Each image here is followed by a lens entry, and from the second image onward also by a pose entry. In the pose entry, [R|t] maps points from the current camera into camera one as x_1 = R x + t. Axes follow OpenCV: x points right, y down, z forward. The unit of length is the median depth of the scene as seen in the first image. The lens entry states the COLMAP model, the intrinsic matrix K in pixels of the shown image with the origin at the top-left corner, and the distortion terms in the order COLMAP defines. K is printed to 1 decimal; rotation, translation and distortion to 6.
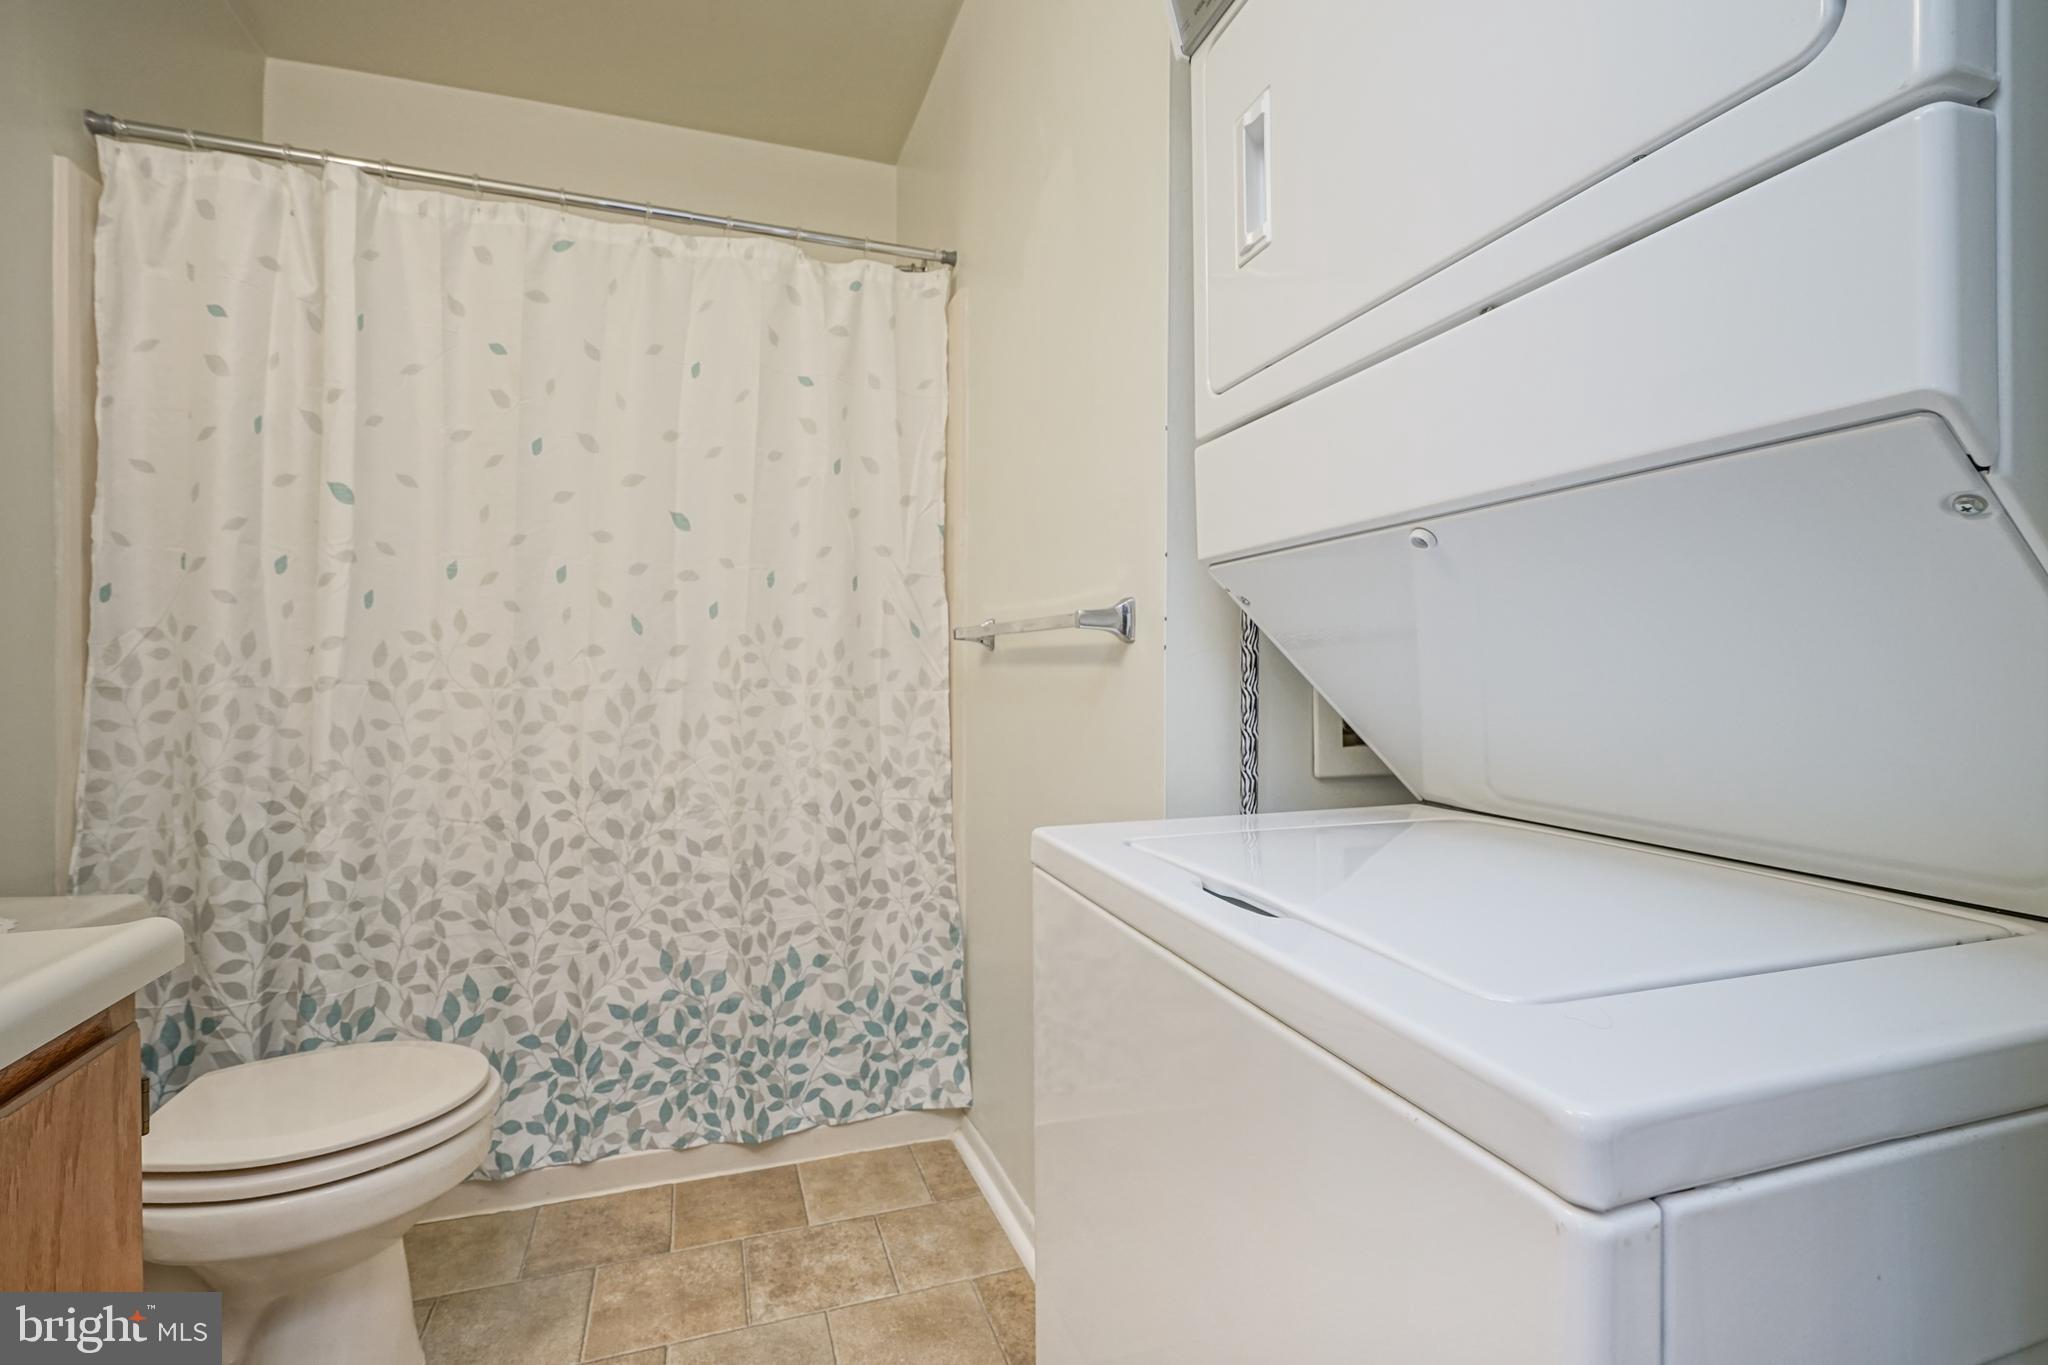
lens RADIAL K [[938.9, 0, 1032.6], [0, 938.9, 673.6], [0, 0, 1]] dist [-0.006542, 0.002491]
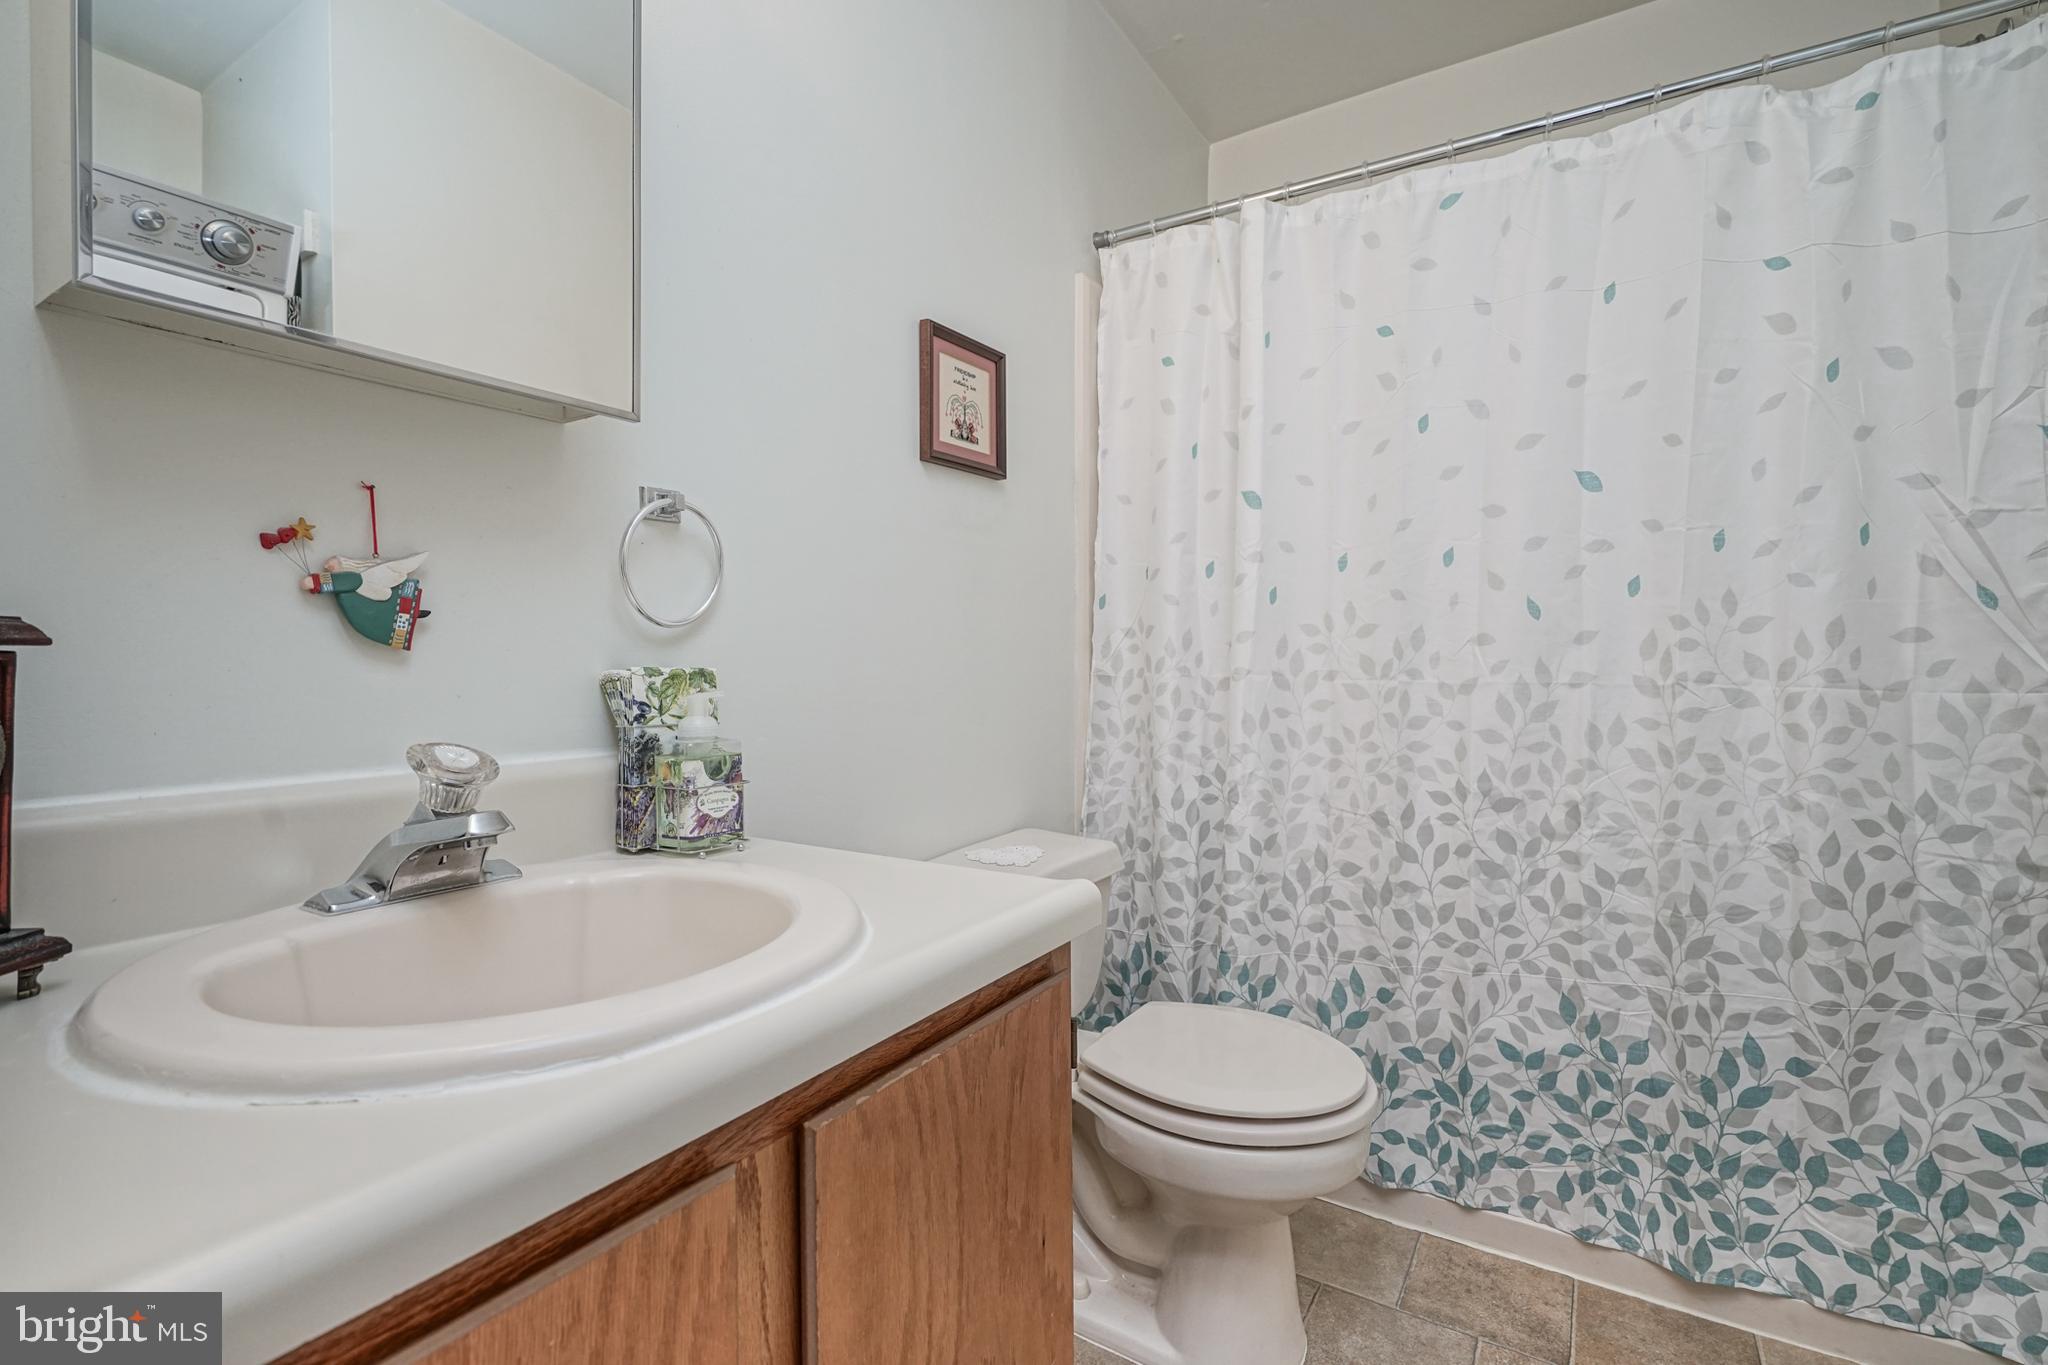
lens RADIAL K [[938.9, 0, 1031.1], [0, 938.9, 672.1], [0, 0, 1]] dist [-0.006542, 0.002491]
pose [[0.623931, 0.006451, -0.781453, -0.038784], [-0.000203, 0.999967, 0.008093, -0.000324], [0.781479, -0.004891, 0.623912, 0.106856]]
